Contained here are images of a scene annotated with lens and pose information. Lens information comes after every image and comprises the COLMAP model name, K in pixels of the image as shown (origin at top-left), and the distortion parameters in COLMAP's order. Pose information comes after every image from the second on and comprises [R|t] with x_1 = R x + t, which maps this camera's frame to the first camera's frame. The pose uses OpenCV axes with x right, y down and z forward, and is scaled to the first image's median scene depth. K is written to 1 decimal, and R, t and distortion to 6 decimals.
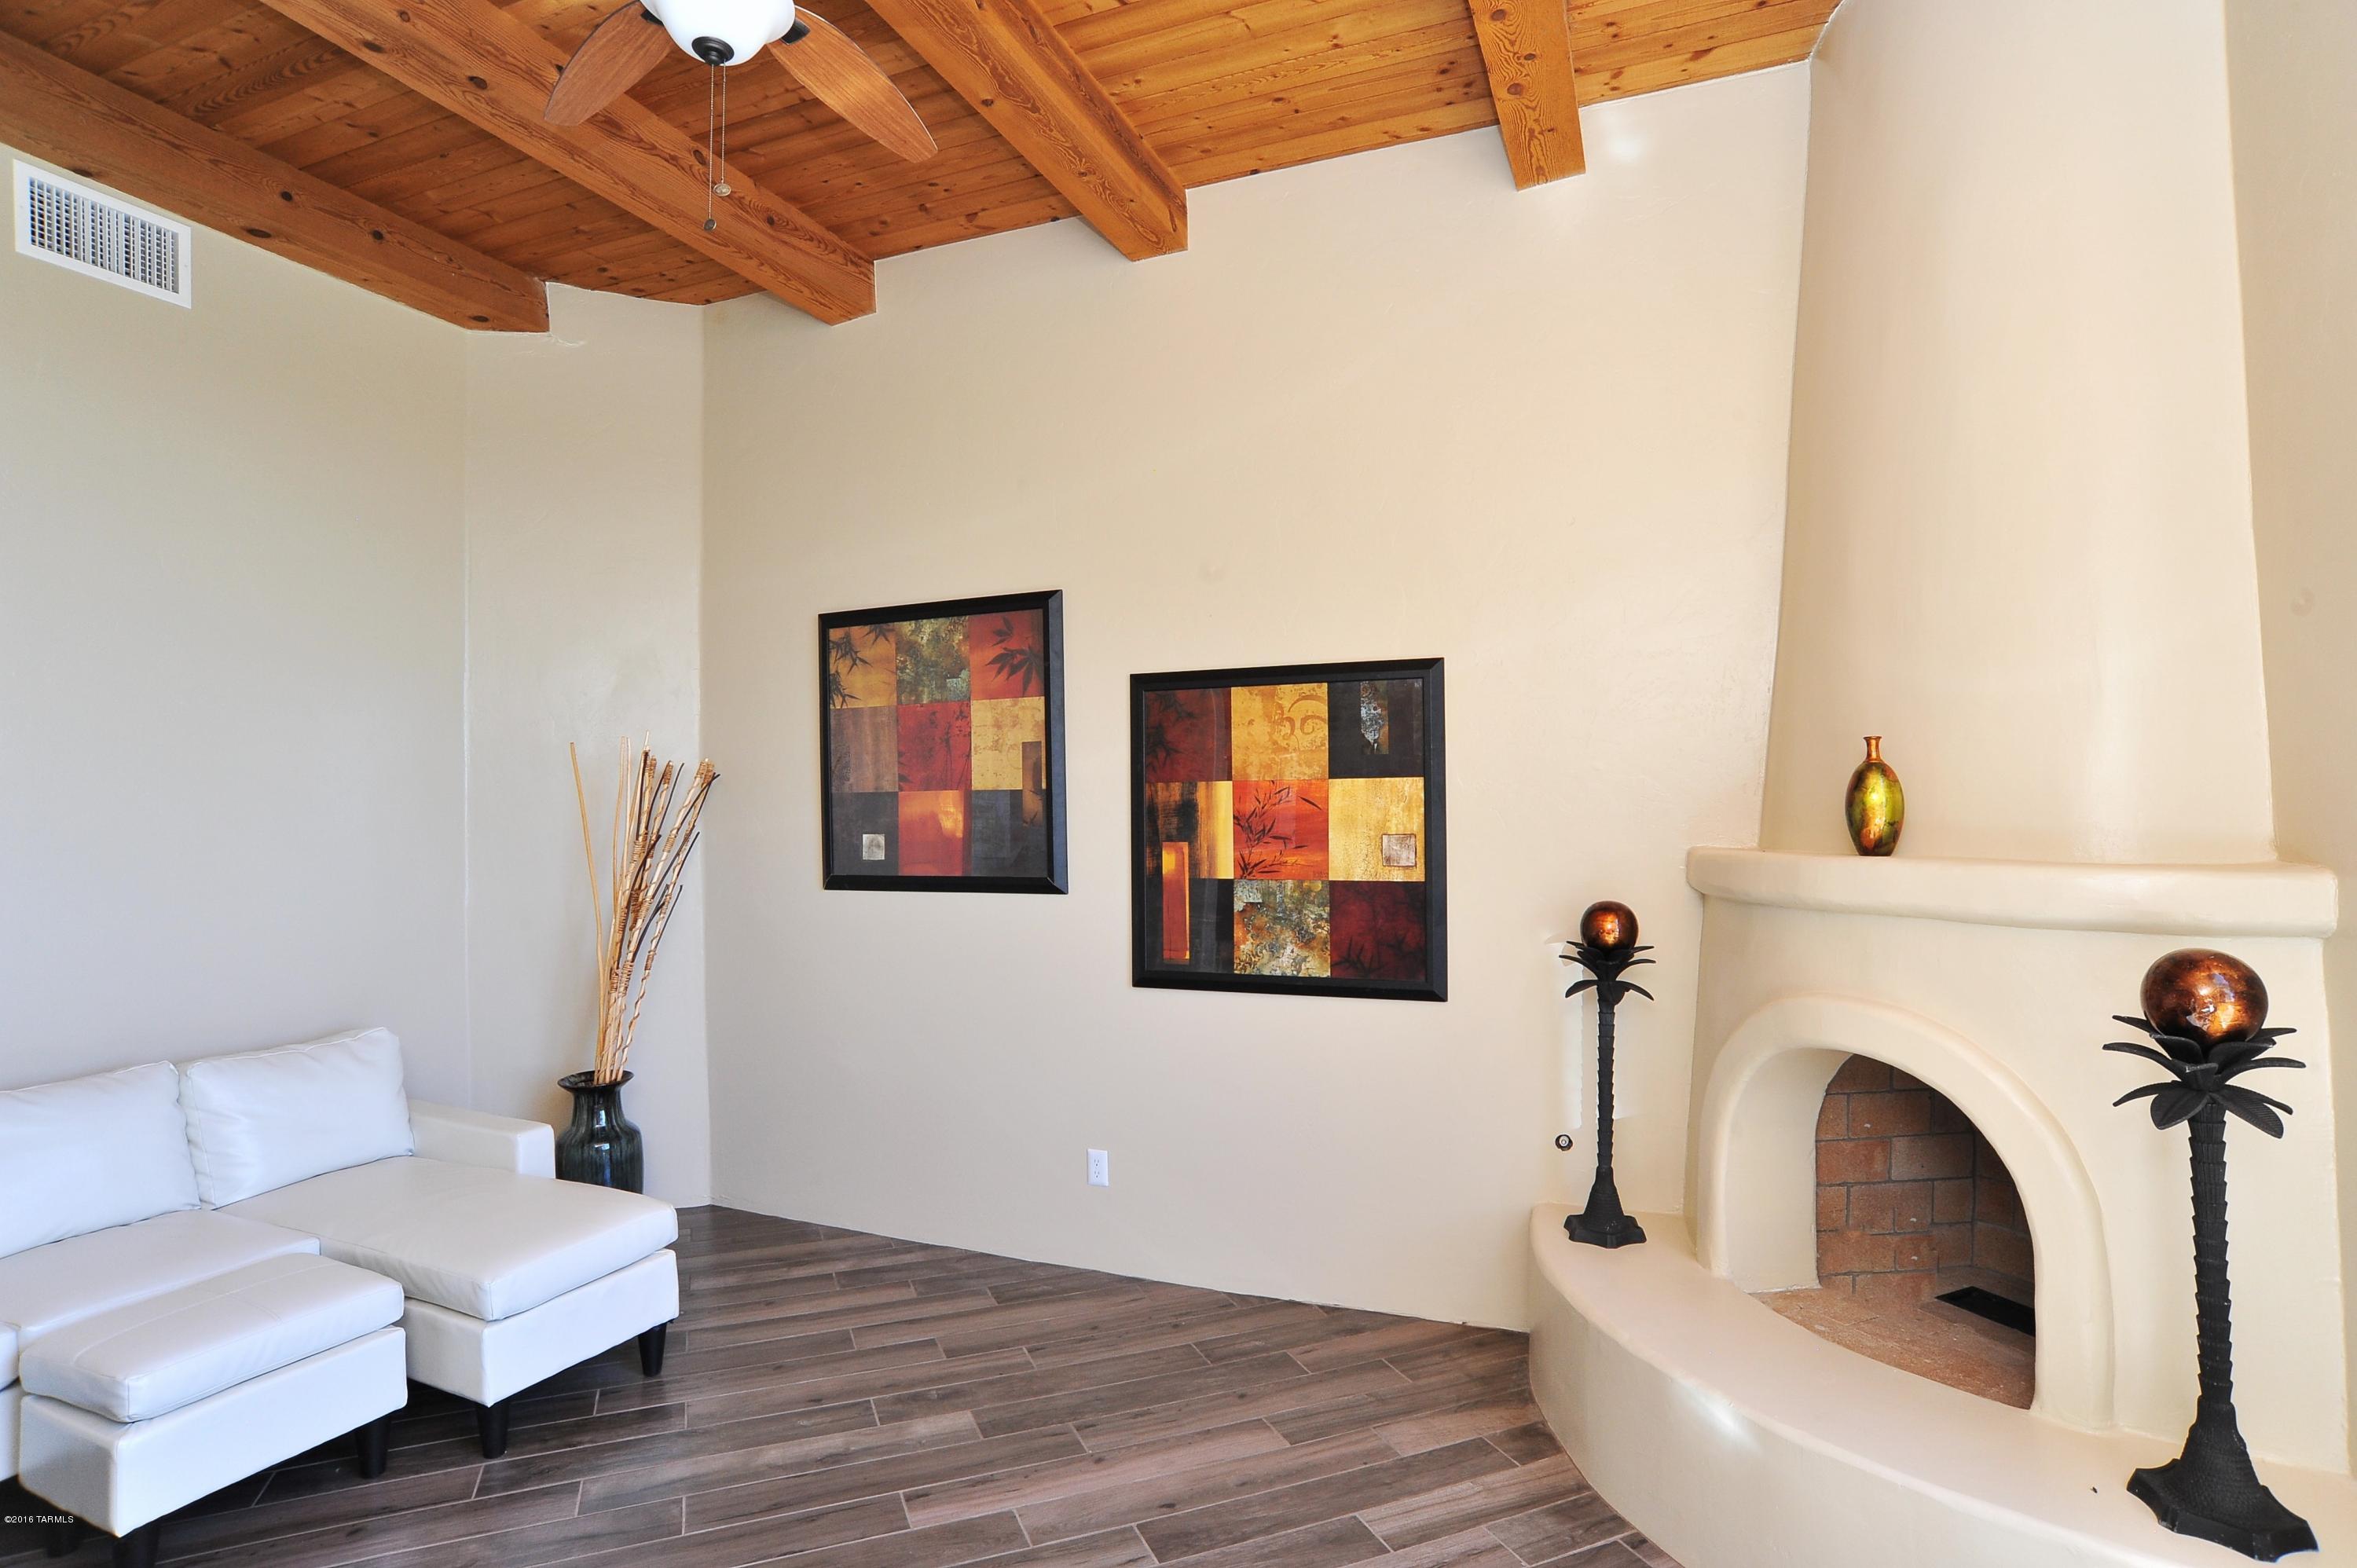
lens RADIAL K [[1214.5, 0, 1215.0], [0, 1214.5, 791.5], [0, 0, 1]] dist [-0.083272, 0.038382]
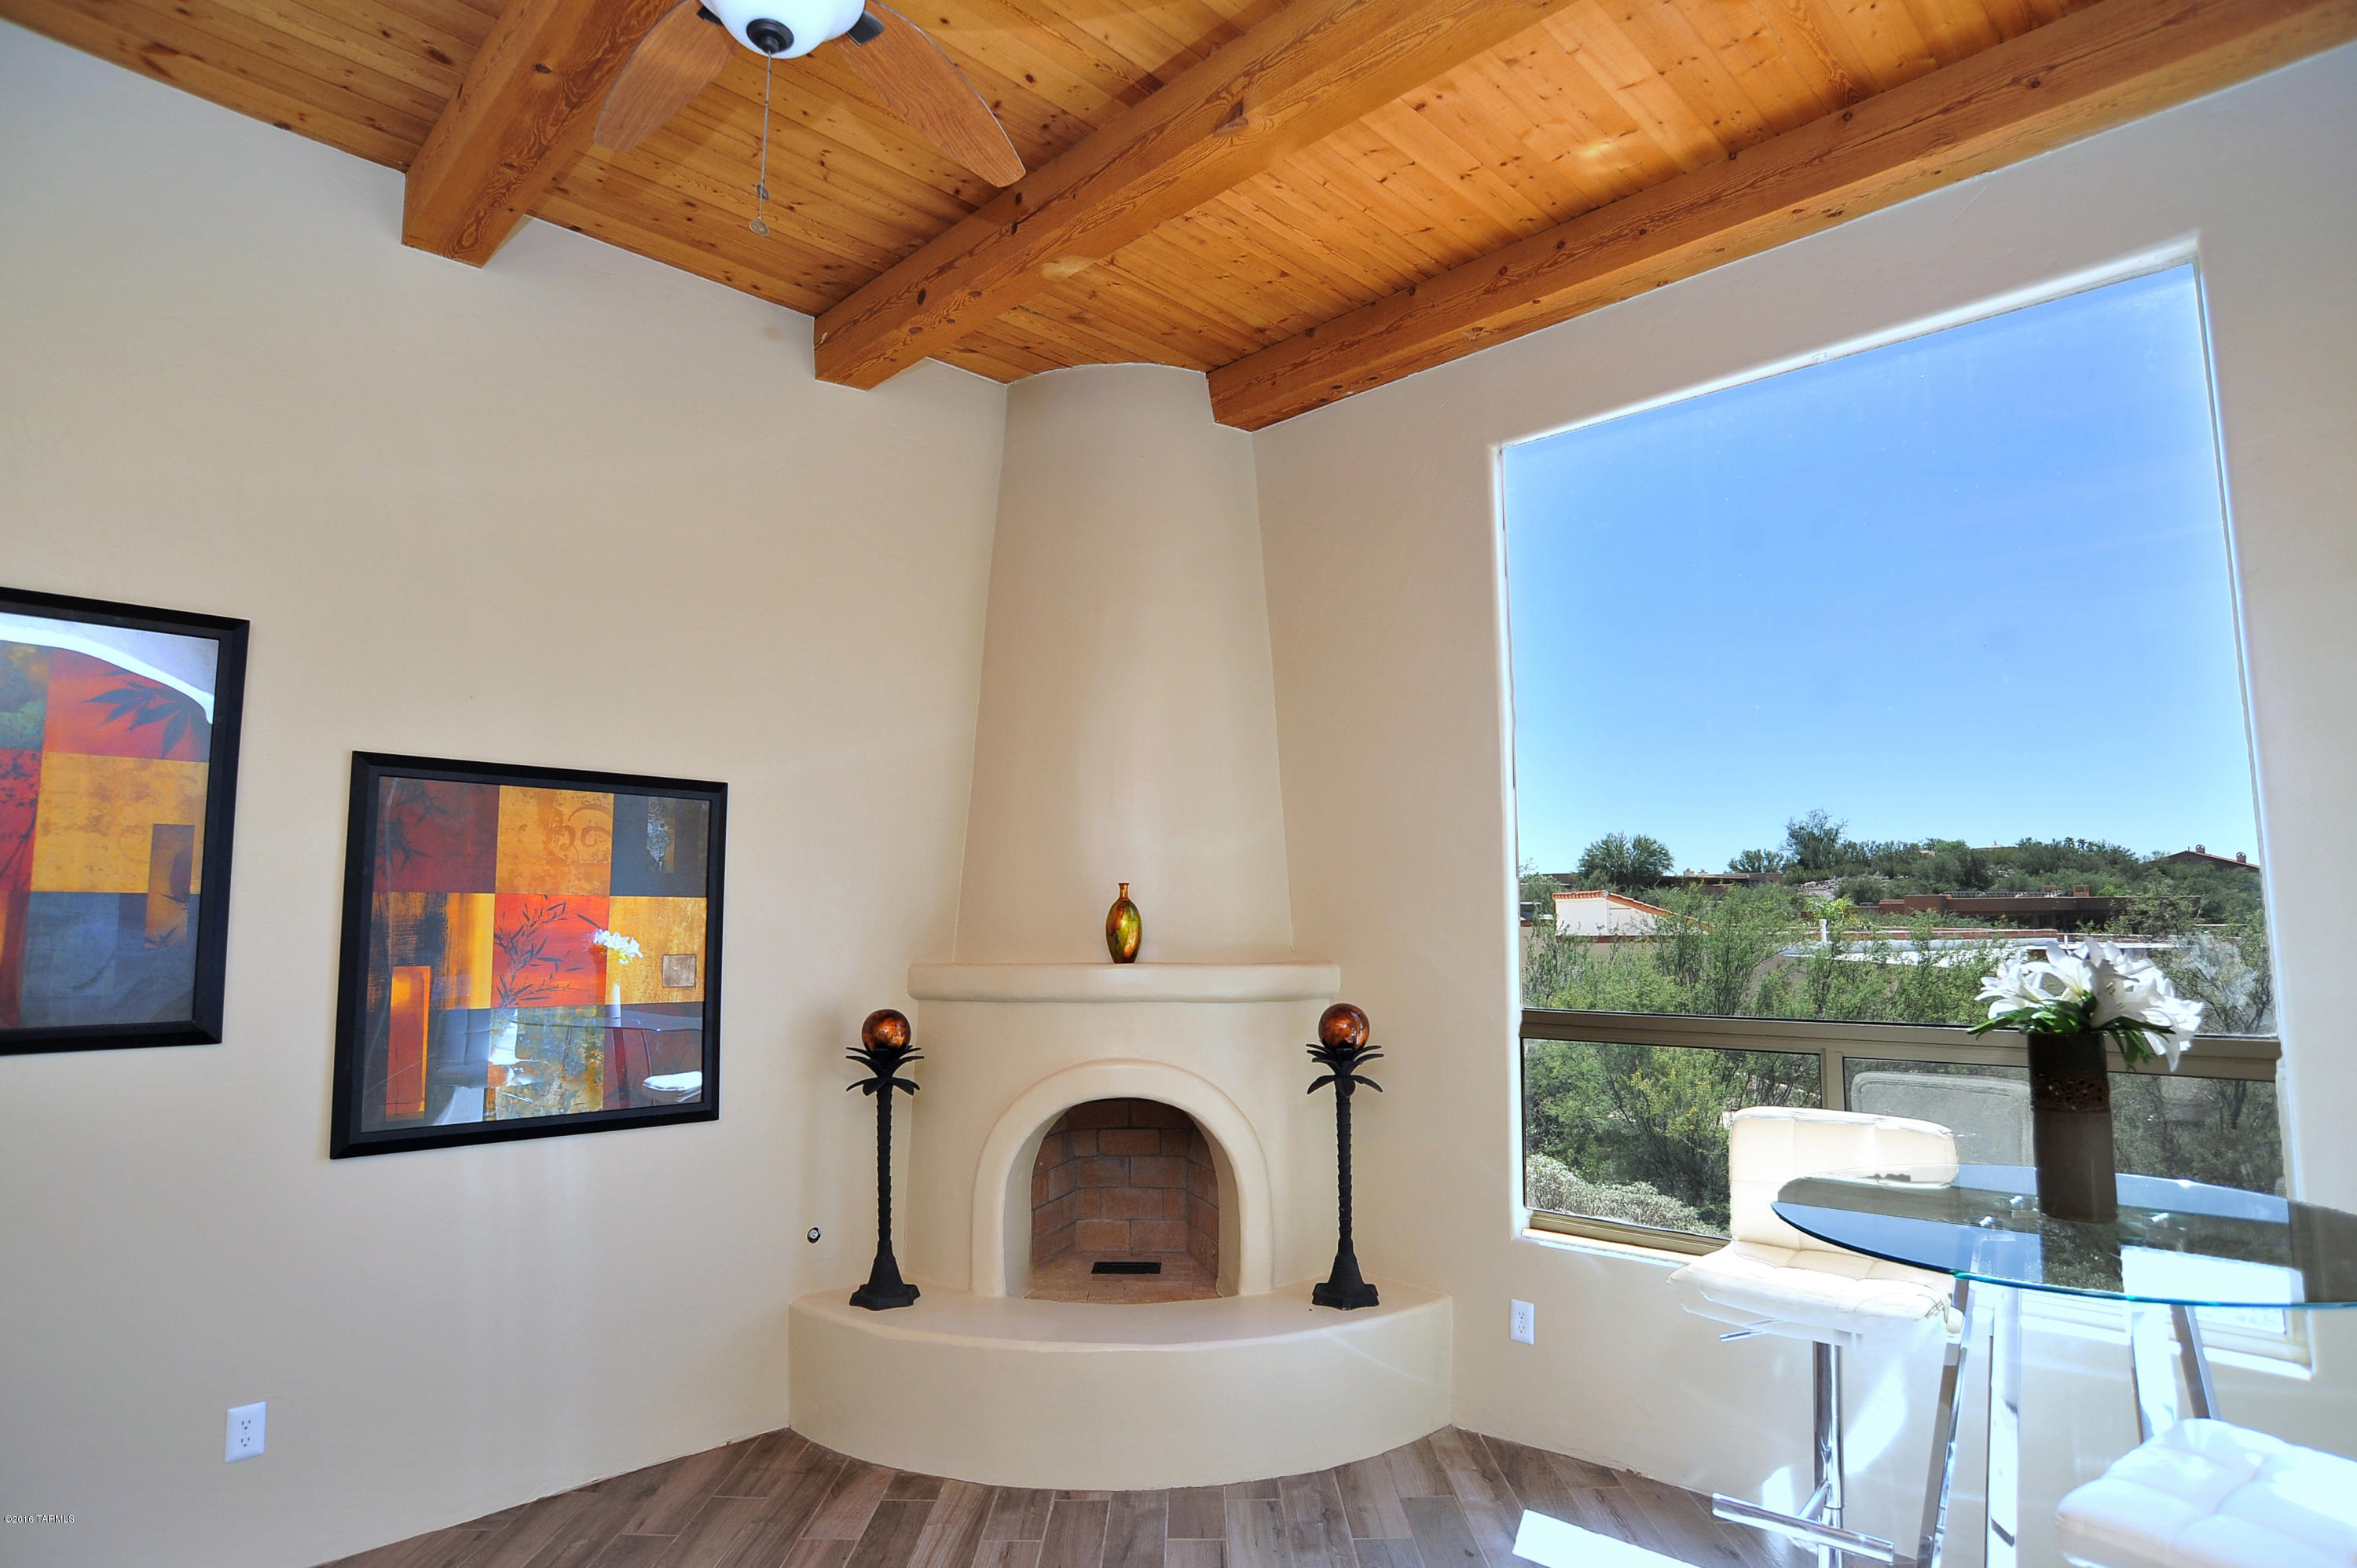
lens RADIAL K [[1214.5, 0, 1215.0], [0, 1214.5, 791.5], [0, 0, 1]] dist [-0.083272, 0.038382]
pose [[0.392914, 0.113818, 0.912504, -0.567114], [-0.009538, 0.992762, -0.119721, 0.015222], [-0.919526, 0.038336, 0.391156, 0.204450]]
